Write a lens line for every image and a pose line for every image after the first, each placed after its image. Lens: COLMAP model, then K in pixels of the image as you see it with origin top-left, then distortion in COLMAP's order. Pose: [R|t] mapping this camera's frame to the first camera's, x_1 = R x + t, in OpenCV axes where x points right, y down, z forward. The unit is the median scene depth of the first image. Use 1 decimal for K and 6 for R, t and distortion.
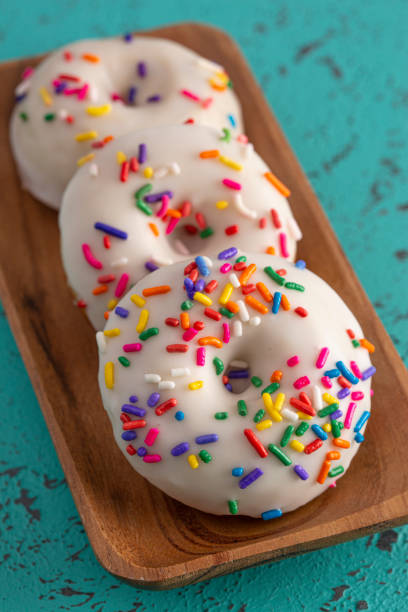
lens RADIAL K [[2147.1, 0, 204.0], [0, 2147.1, 306.0], [0, 0, 1]] dist [-0.107379, 1.953183]
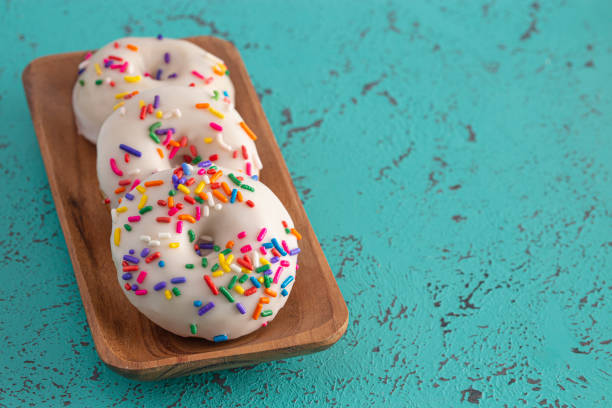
lens RADIAL K [[2031.9, 0, 306.0], [0, 2031.9, 204.0], [0, 0, 1]] dist [-0.065832, 2.518990]
pose [[0.997825, 0.064808, -0.012029, 0.100805], [-0.065814, 0.989655, -0.127483, 0.179632], [0.003642, 0.127997, 0.991768, -0.391495]]
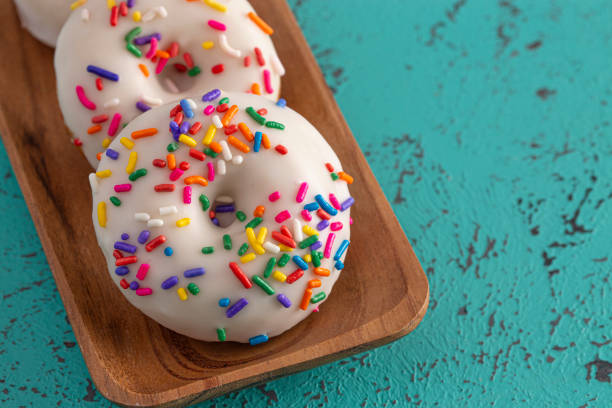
lens RADIAL K [[2147.1, 0, 306.0], [0, 2147.1, 204.0], [0, 0, 1]] dist [-0.107379, 1.953183]
pose [[0.999408, -0.026530, 0.021907, 0.033618], [0.024994, 0.997395, 0.067663, -0.042122], [-0.023645, -0.067075, 0.997468, -0.062890]]
